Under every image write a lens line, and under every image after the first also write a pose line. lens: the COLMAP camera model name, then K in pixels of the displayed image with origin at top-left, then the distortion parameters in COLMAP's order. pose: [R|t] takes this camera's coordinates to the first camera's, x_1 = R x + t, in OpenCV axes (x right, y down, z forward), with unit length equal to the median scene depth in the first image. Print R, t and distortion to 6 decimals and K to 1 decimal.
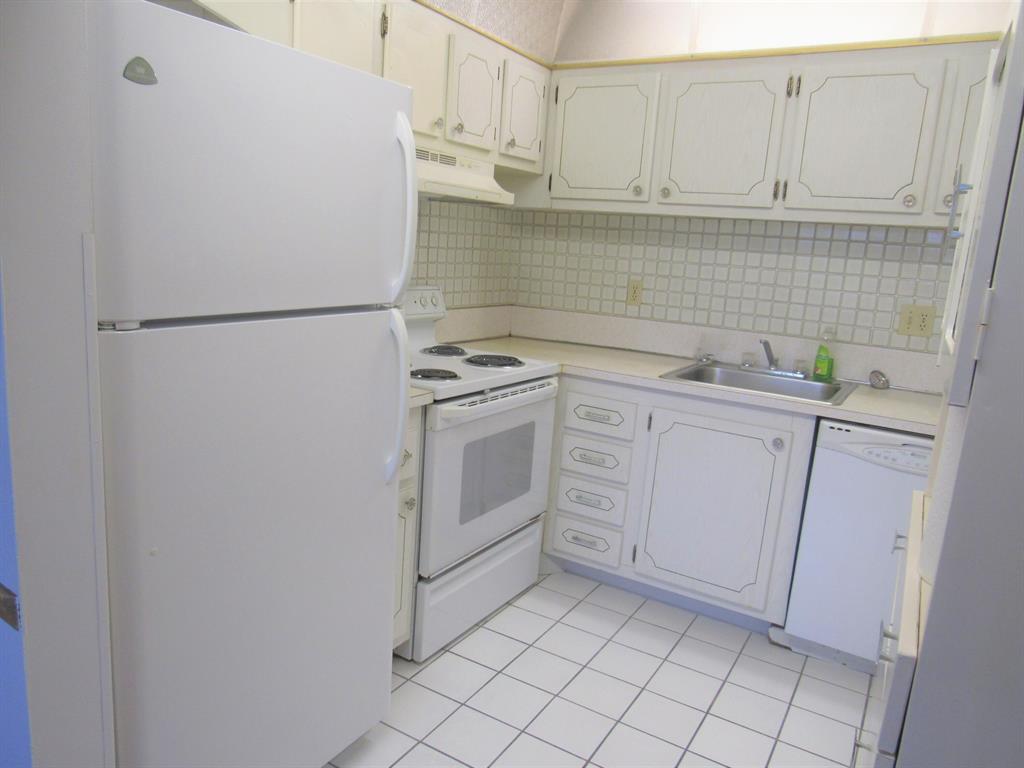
lens RADIAL K [[726.1, 0, 512.0], [0, 726.1, 384.0], [0, 0, 1]] dist [-0.046939, 0.035136]
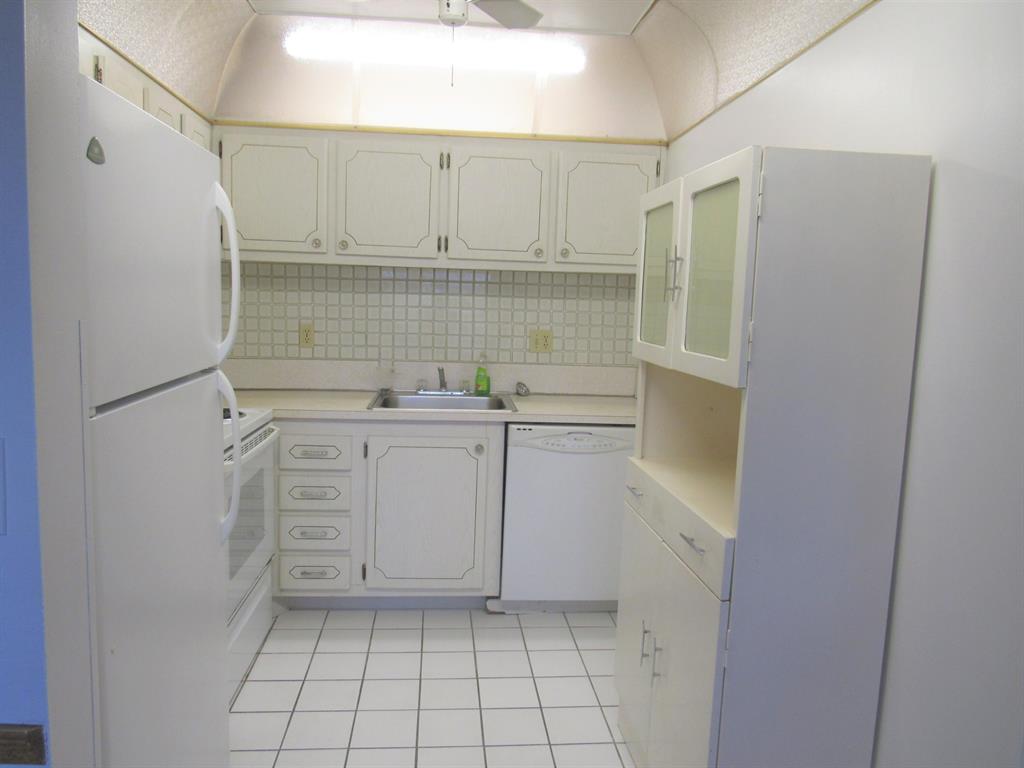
lens RADIAL K [[726.1, 0, 512.0], [0, 726.1, 384.0], [0, 0, 1]] dist [-0.046939, 0.035136]
pose [[0.802392, -0.109555, 0.586655, -0.259474], [0.135082, 0.990834, 0.000277, -0.017527], [-0.581309, 0.079025, 0.809837, -0.039108]]
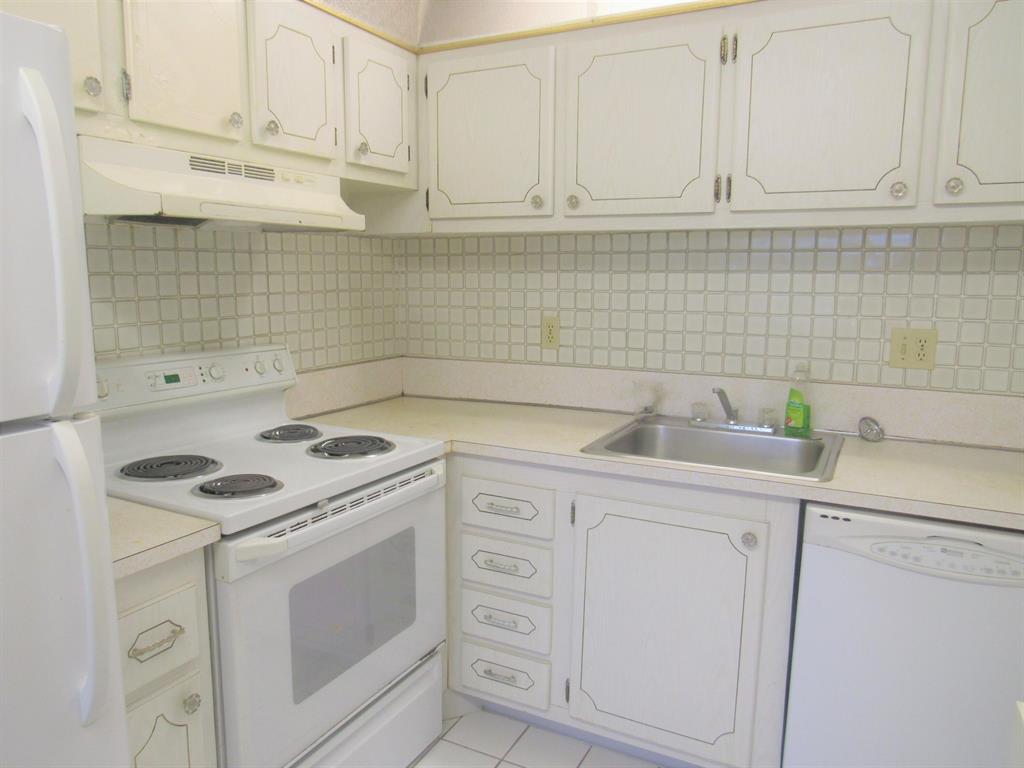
lens RADIAL K [[726.1, 0, 512.0], [0, 726.1, 384.0], [0, 0, 1]] dist [-0.046939, 0.035136]
pose [[0.995726, -0.071637, 0.058297, 0.091744], [0.073866, 0.996581, -0.037005, -0.052477], [-0.055447, 0.041153, 0.997613, 0.259070]]
